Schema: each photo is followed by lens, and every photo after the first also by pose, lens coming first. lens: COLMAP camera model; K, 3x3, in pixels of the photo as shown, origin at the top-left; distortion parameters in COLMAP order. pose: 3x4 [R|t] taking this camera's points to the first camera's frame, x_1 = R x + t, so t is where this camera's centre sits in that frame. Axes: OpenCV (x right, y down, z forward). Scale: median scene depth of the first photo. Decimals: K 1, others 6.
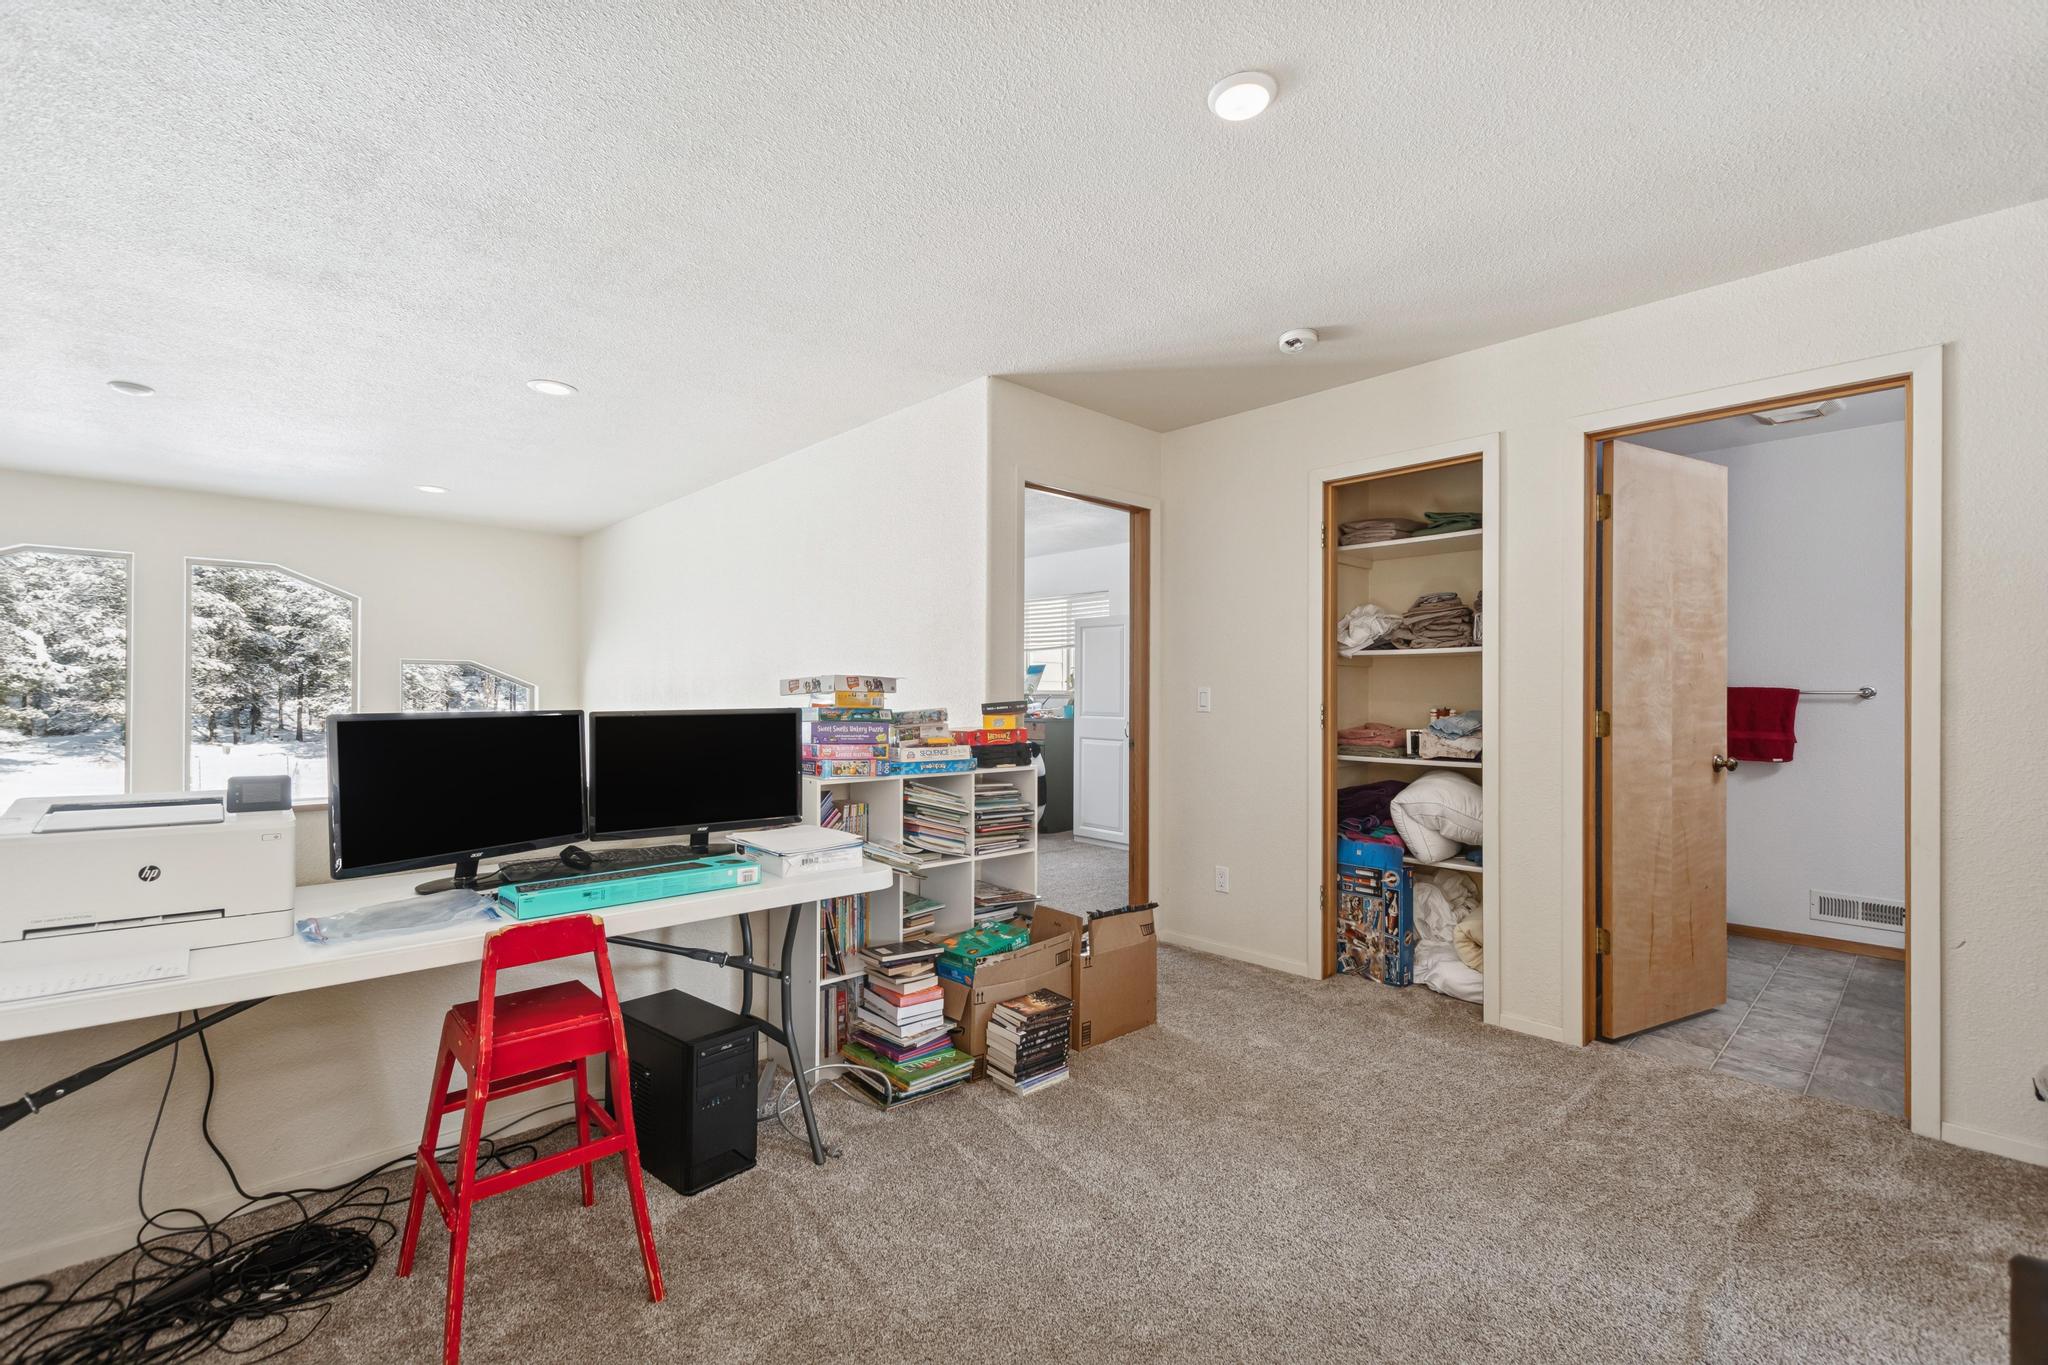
lens RADIAL K [[890.7, 0, 1035.6], [0, 890.7, 683.8], [0, 0, 1]] dist [0.007306, -0.003451]
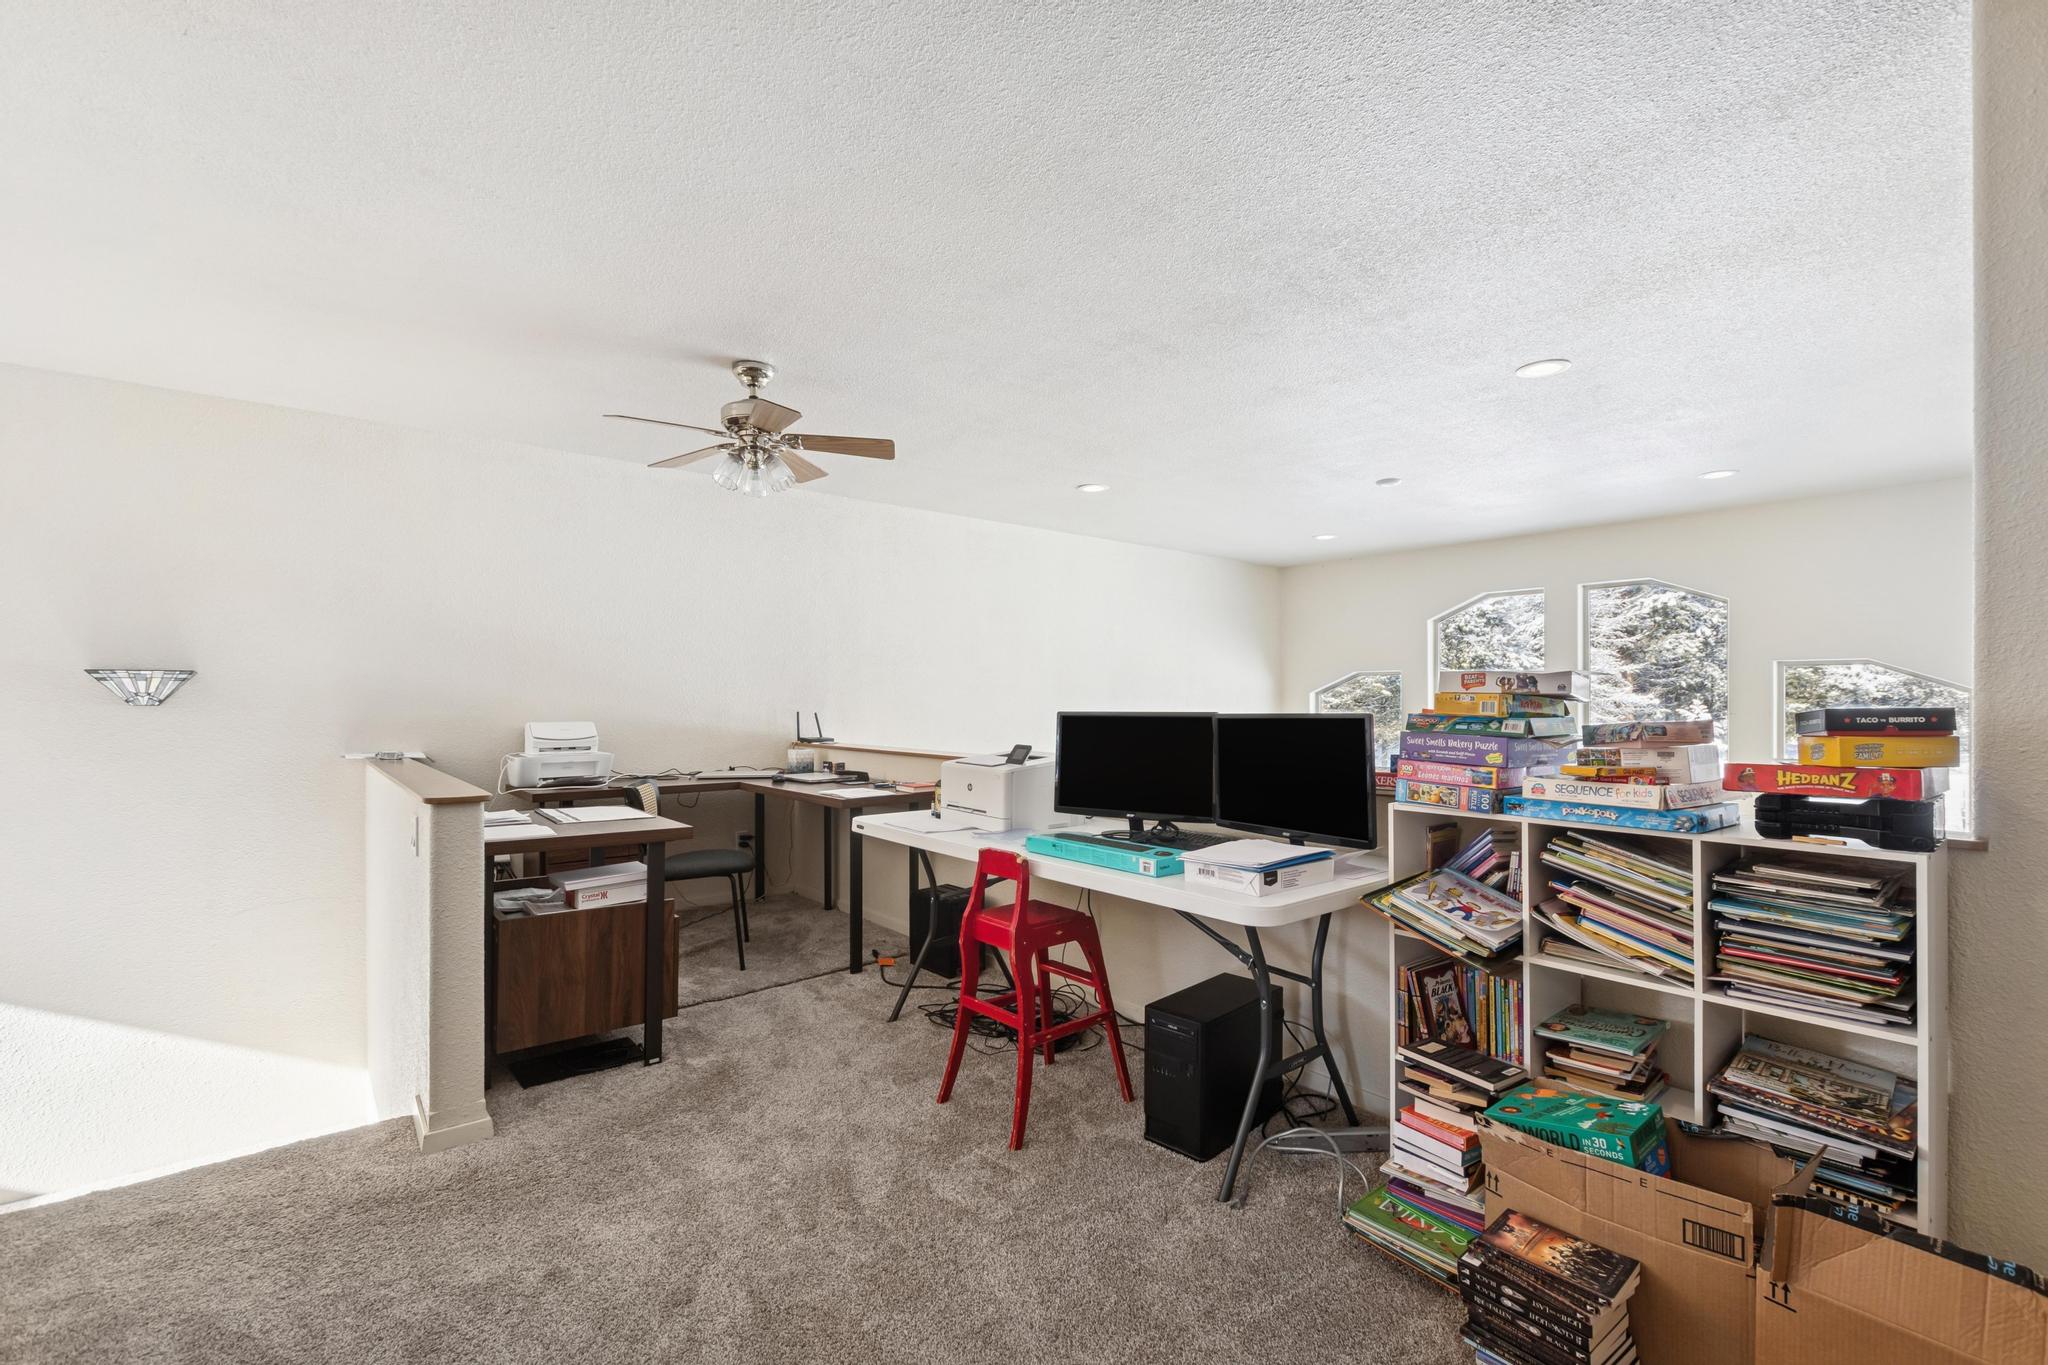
lens RADIAL K [[890.7, 0, 1024.9], [0, 890.7, 700.1], [0, 0, 1]] dist [0.007306, -0.003451]
pose [[-0.082902, -0.004353, -0.996548, 0.588643], [0.013896, 0.999888, -0.005524, 0.014147], [0.996461, -0.014306, -0.082832, 0.731750]]
